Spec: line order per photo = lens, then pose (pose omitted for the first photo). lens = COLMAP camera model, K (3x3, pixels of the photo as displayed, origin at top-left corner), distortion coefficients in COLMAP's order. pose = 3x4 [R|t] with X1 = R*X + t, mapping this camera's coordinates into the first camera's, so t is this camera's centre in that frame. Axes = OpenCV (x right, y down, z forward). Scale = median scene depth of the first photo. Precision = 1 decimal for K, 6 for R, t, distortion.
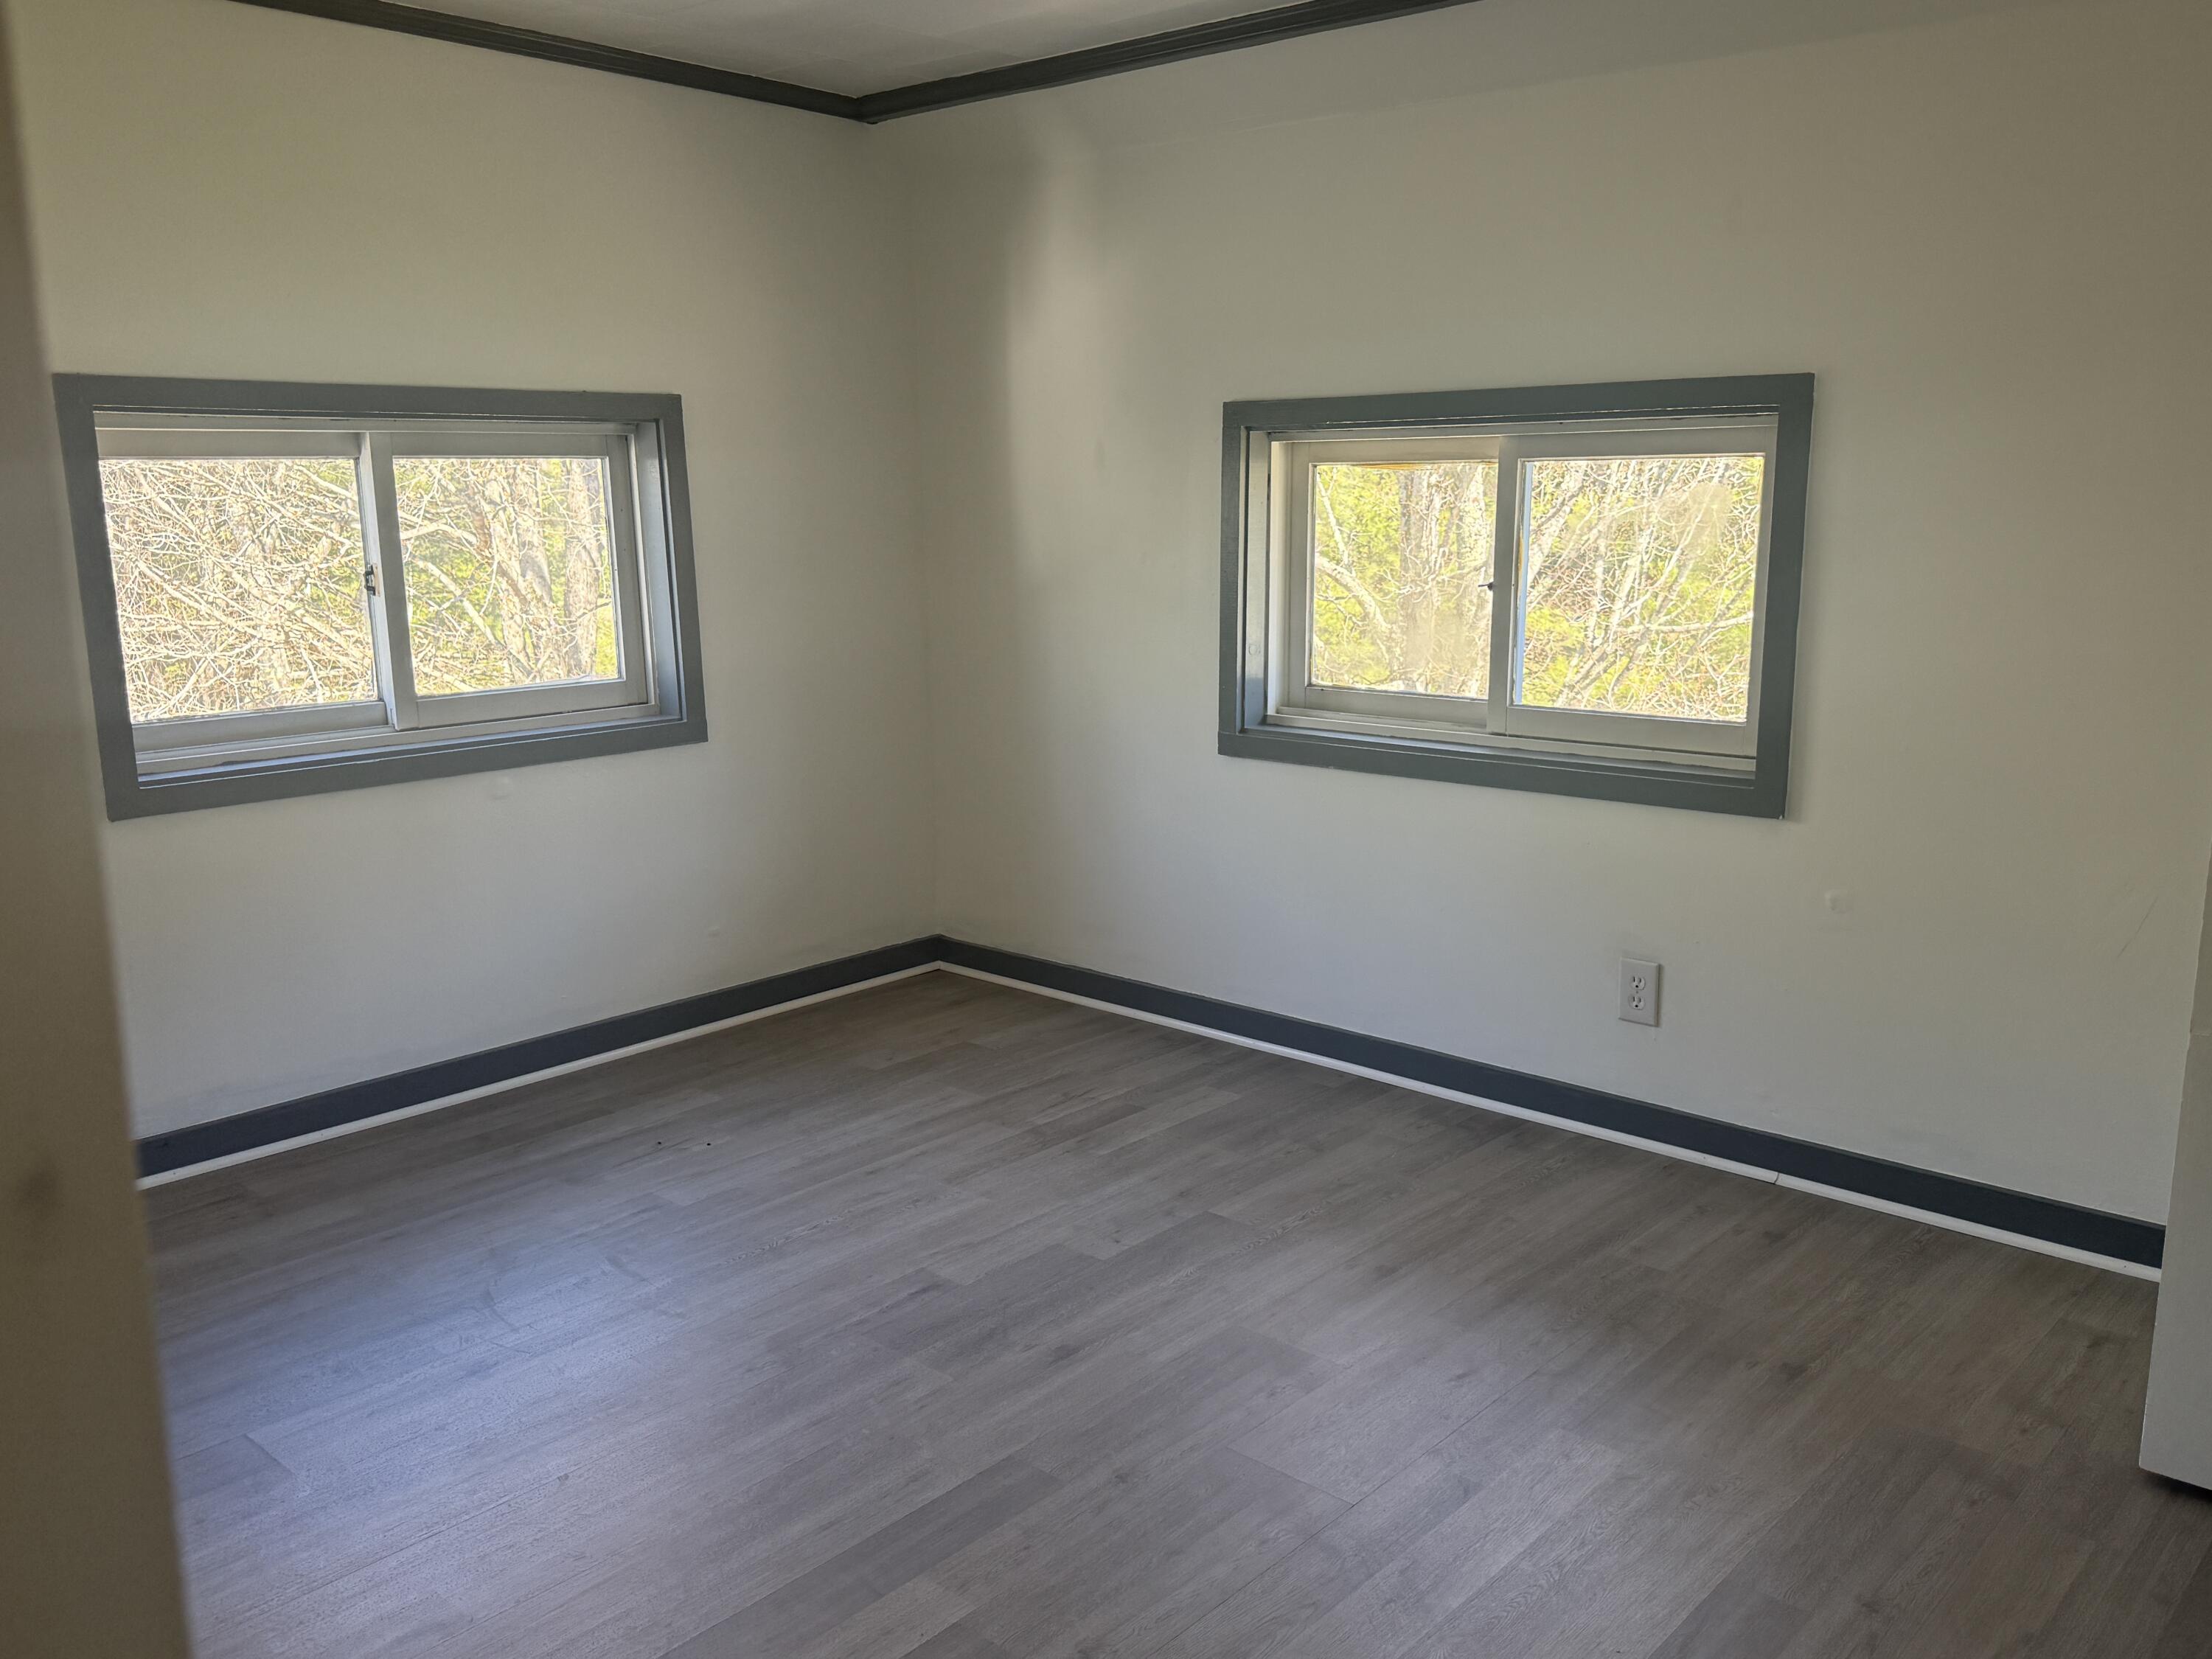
lens RADIAL K [[1809.7, 0, 1118.6], [0, 1809.7, 834.6], [0, 0, 1]] dist [0.151703, -0.300492]
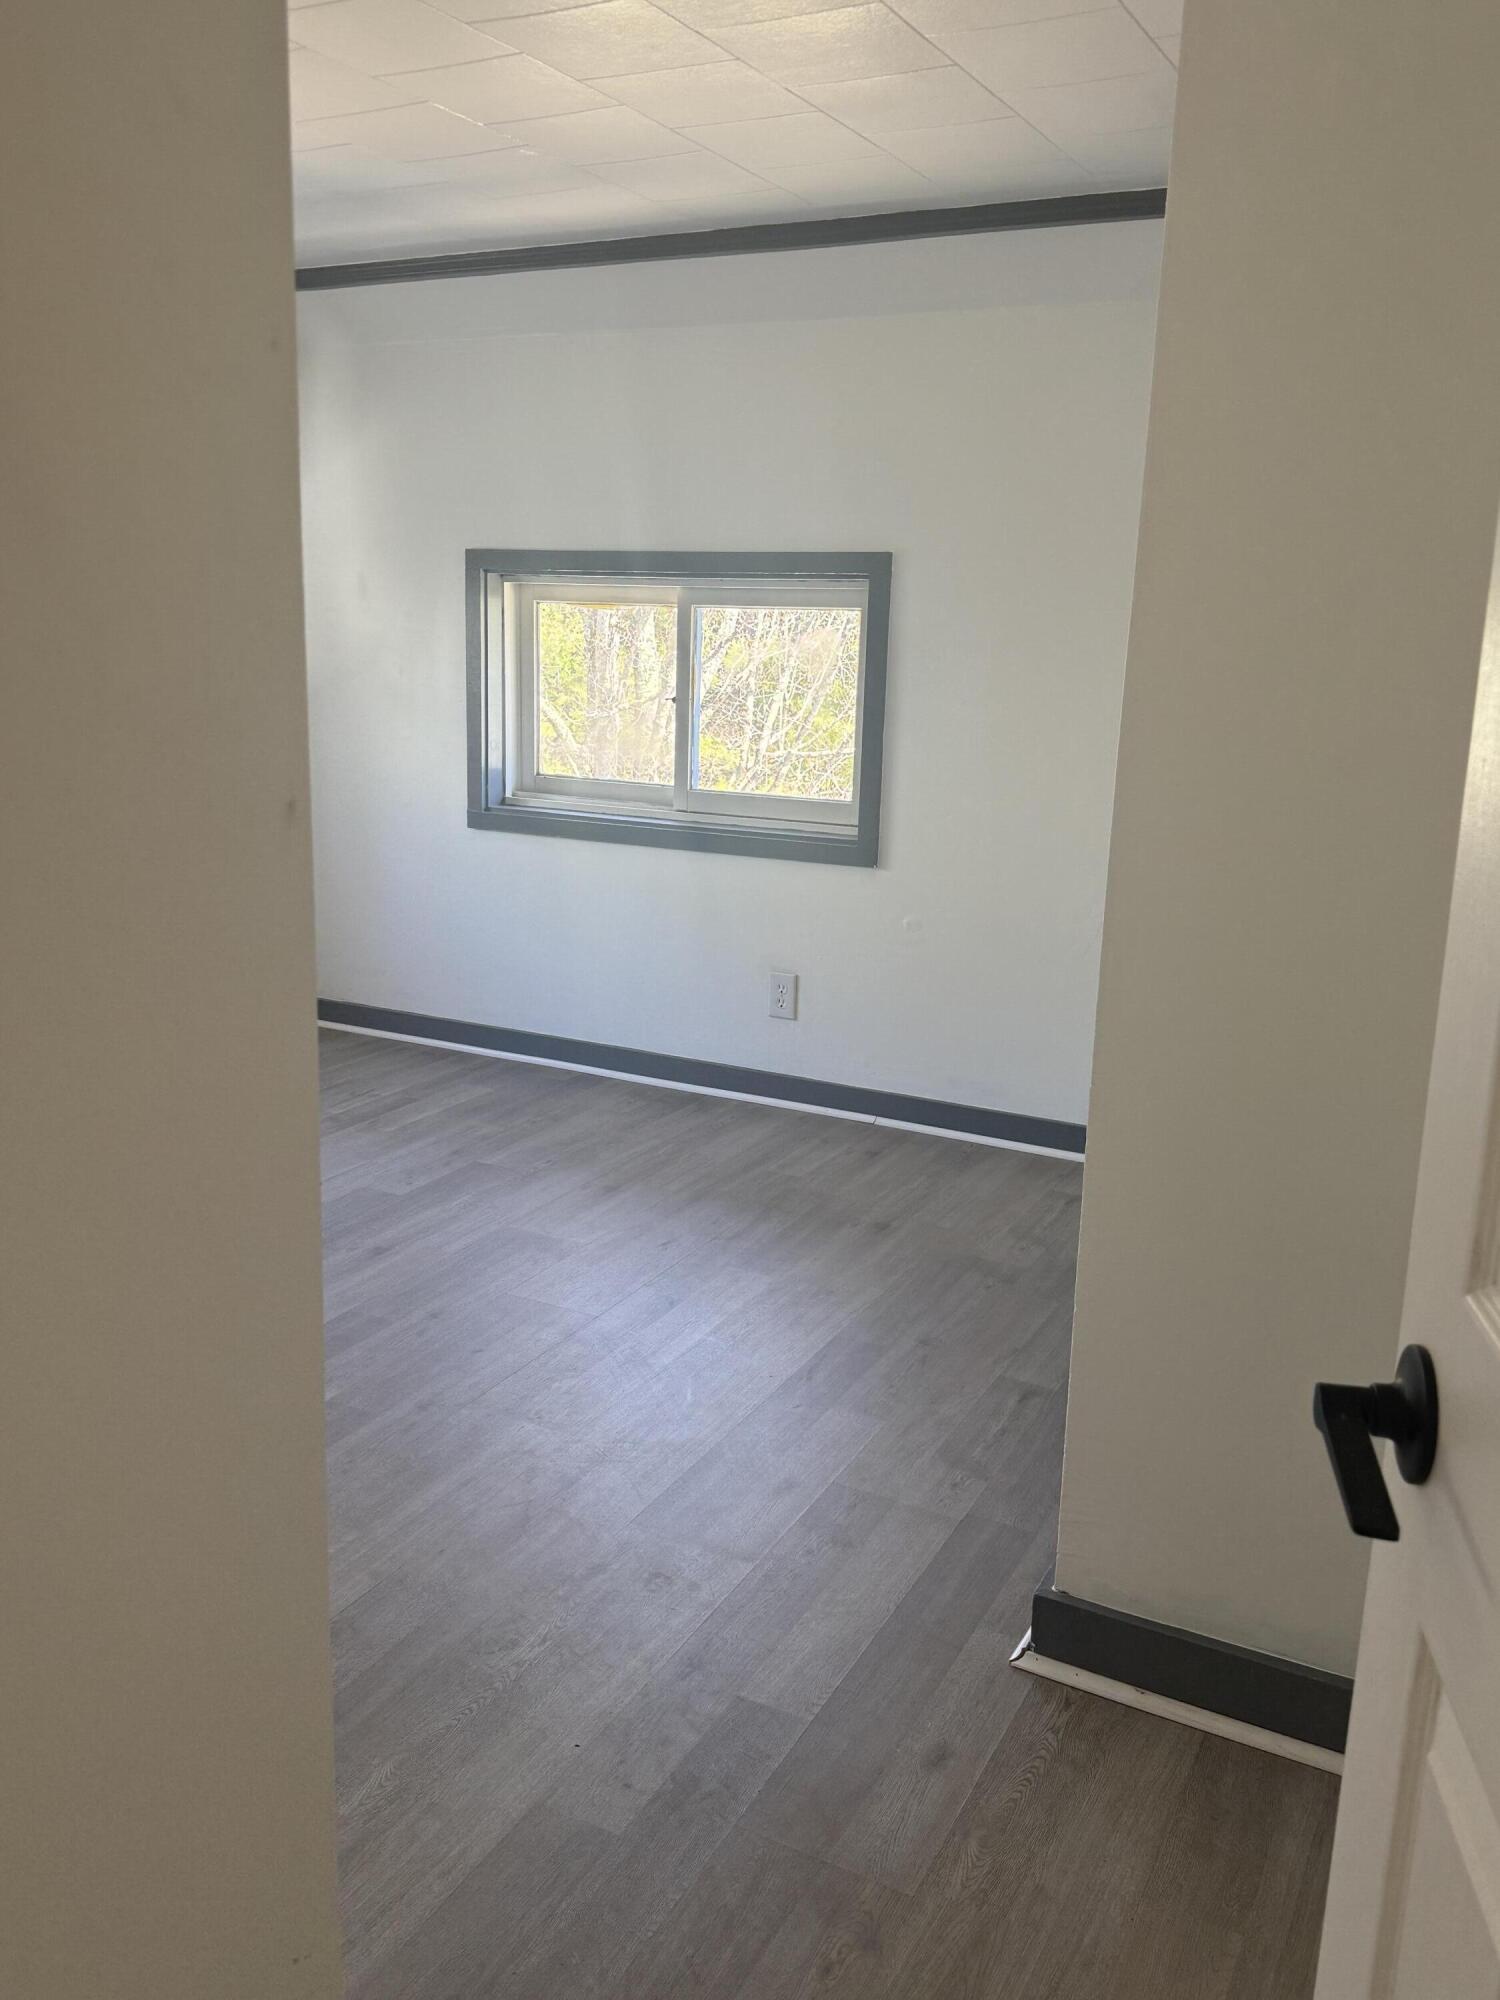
lens RADIAL K [[1636.3, 0, 746.9], [0, 1636.3, 997.3], [0, 0, 1]] dist [0.151703, -0.300492]
pose [[0.968113, -0.022216, 0.249525, -0.050255], [0.013967, 0.999297, 0.034780, 0.040850], [-0.250123, -0.030186, 0.967744, -0.188914]]
